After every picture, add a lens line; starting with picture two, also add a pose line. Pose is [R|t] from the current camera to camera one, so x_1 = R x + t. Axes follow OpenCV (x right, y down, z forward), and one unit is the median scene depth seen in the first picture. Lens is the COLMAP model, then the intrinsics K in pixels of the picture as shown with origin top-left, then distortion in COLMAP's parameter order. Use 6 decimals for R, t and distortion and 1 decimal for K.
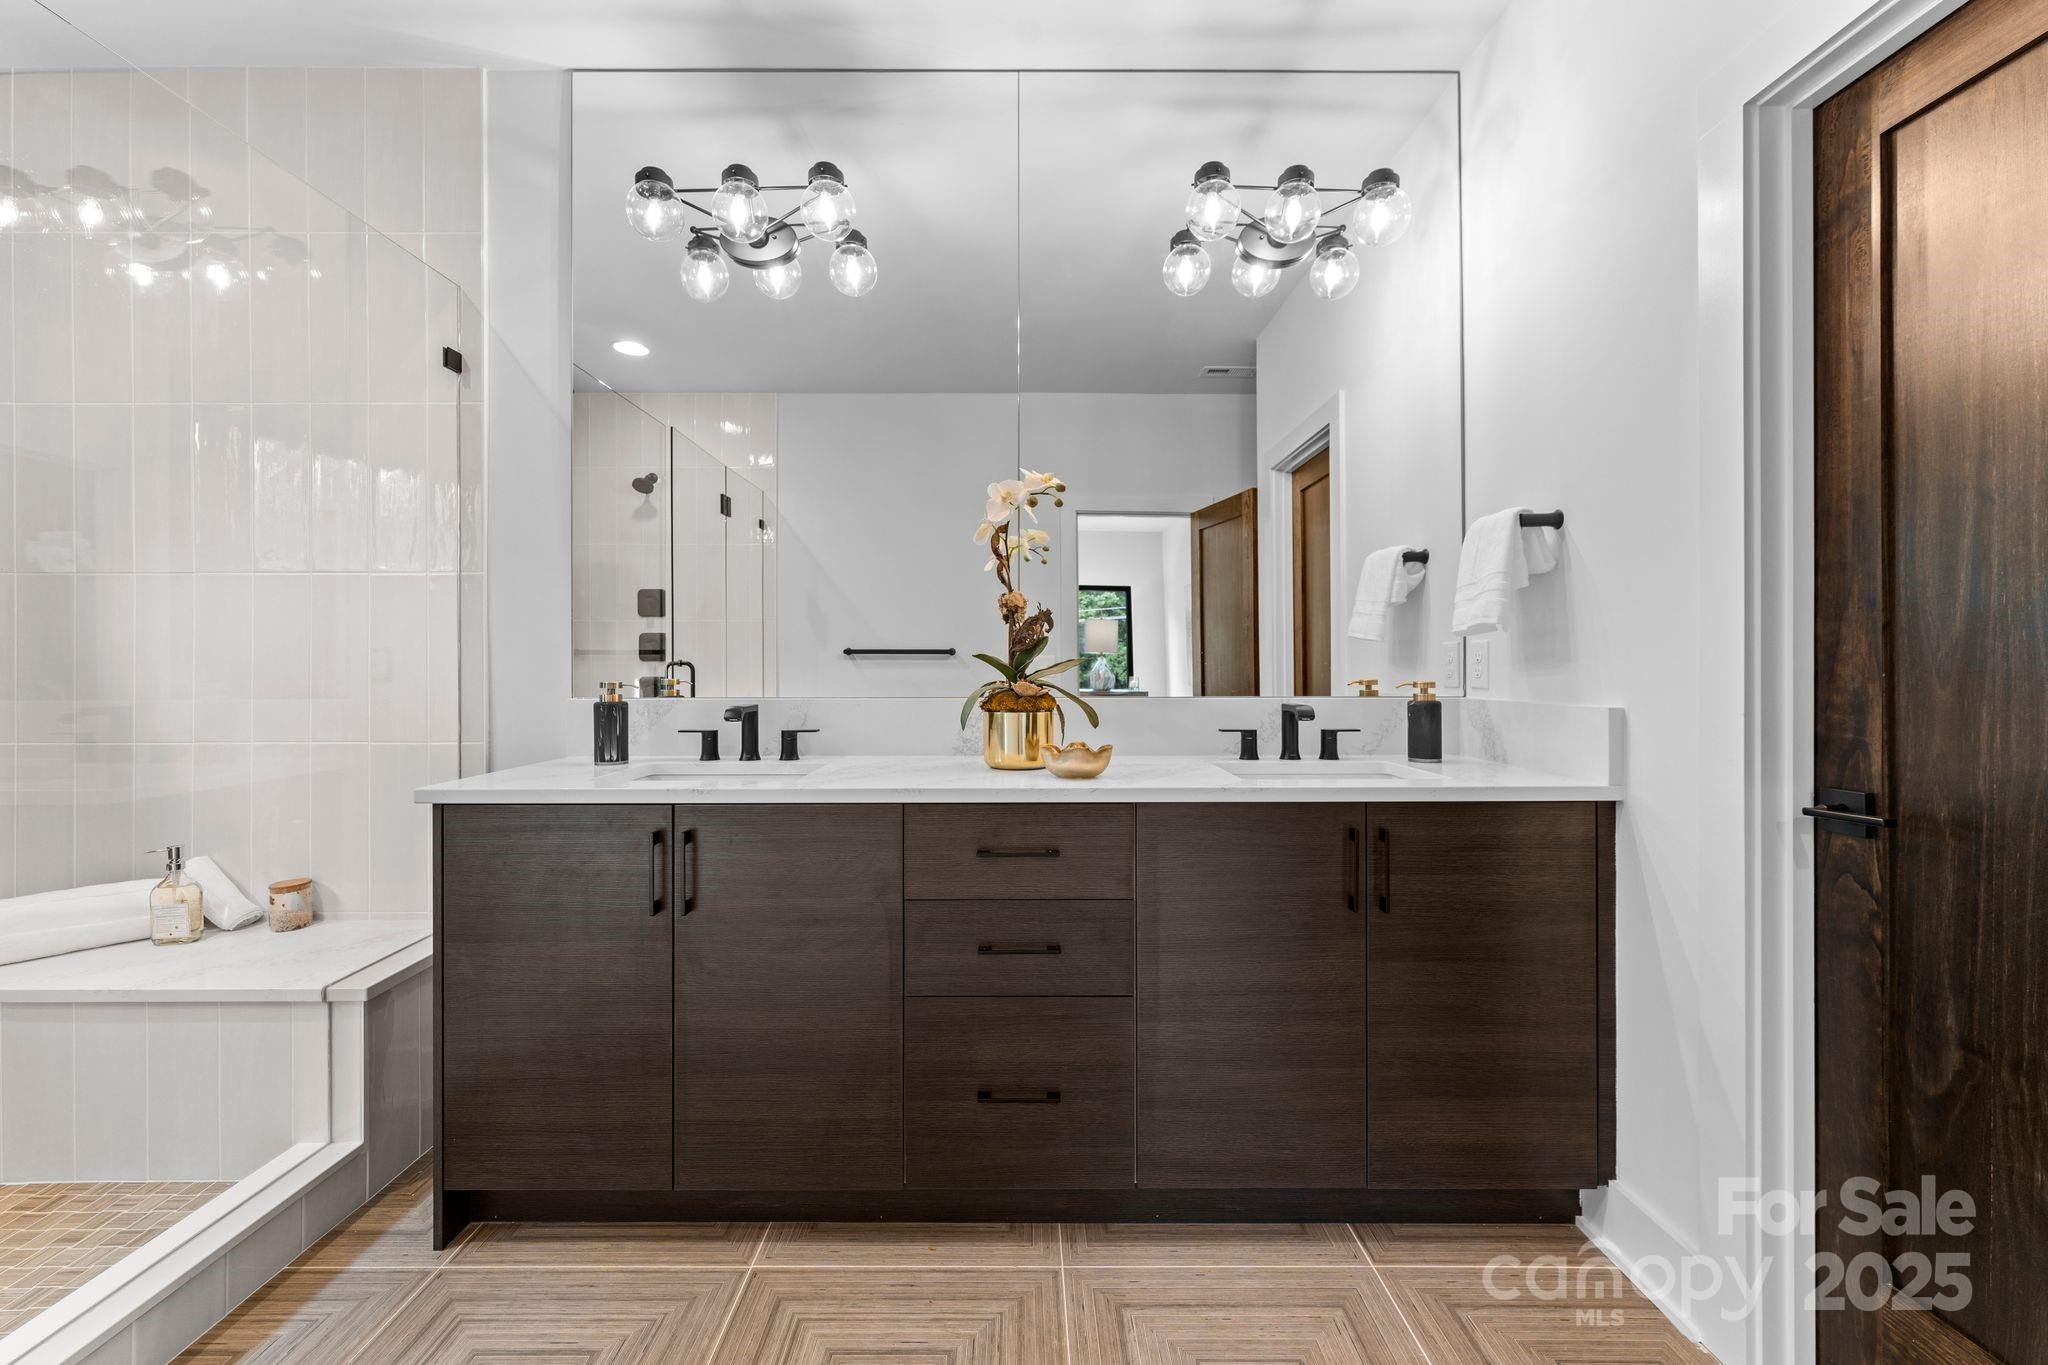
lens RADIAL K [[818.9, 0, 1001.9], [0, 818.9, 670.0], [0, 0, 1]] dist [0.001937, 0.000256]
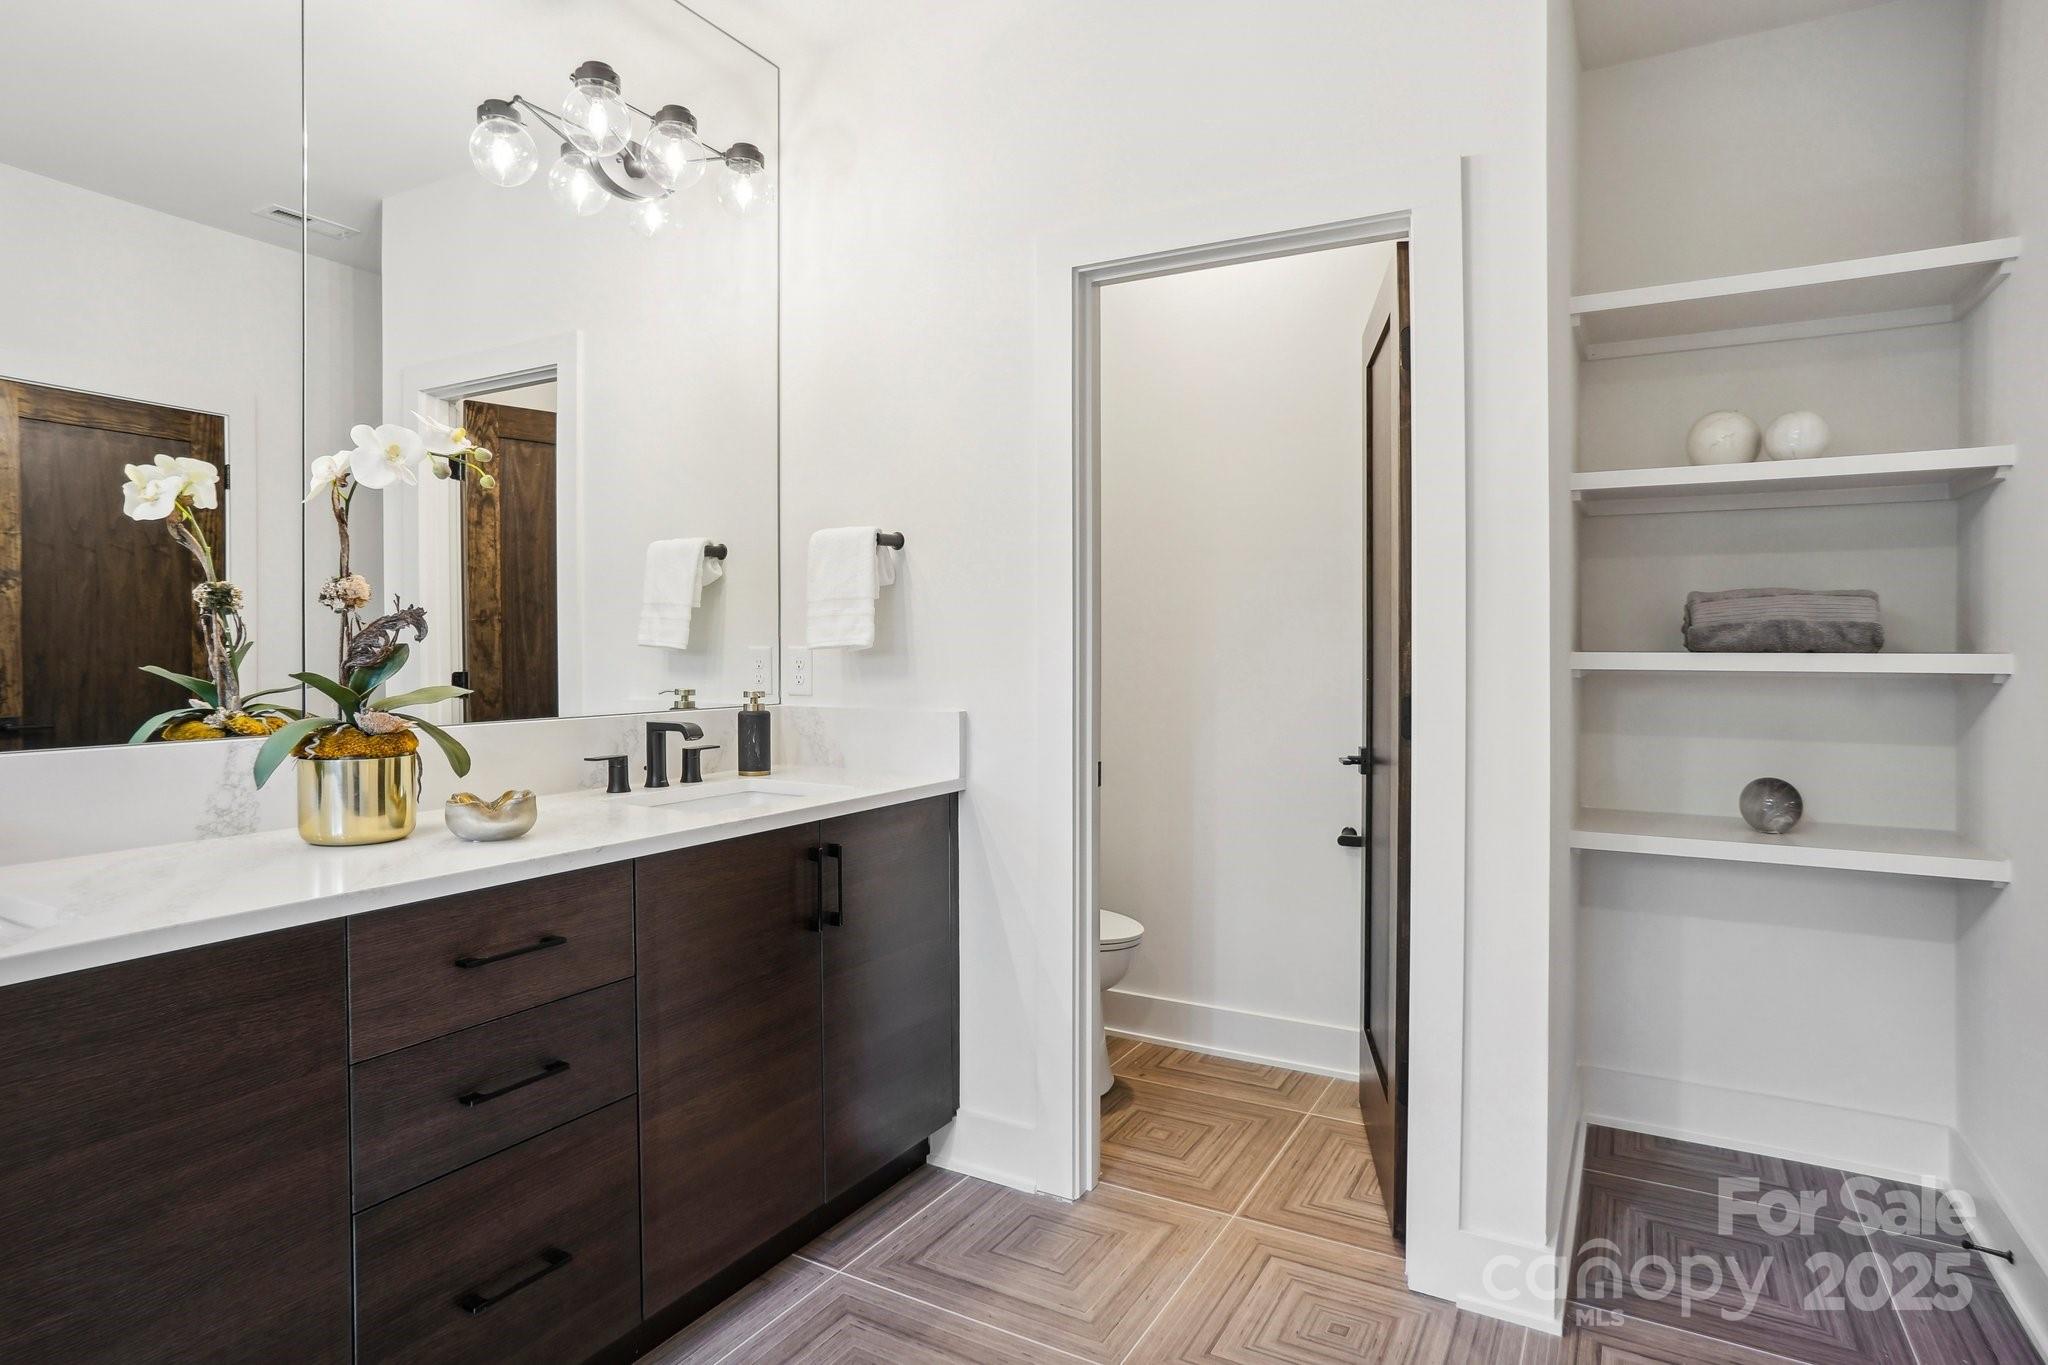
lens RADIAL K [[1138.5, 0, 1032.2], [0, 1138.5, 656.5], [0, 0, 1]] dist [-0.032482, 0.000767]
pose [[0.493792, -0.009612, 0.869527, -0.508347], [0.001719, 0.999948, 0.010077, -0.040363], [-0.869578, -0.003481, 0.493783, 0.082785]]
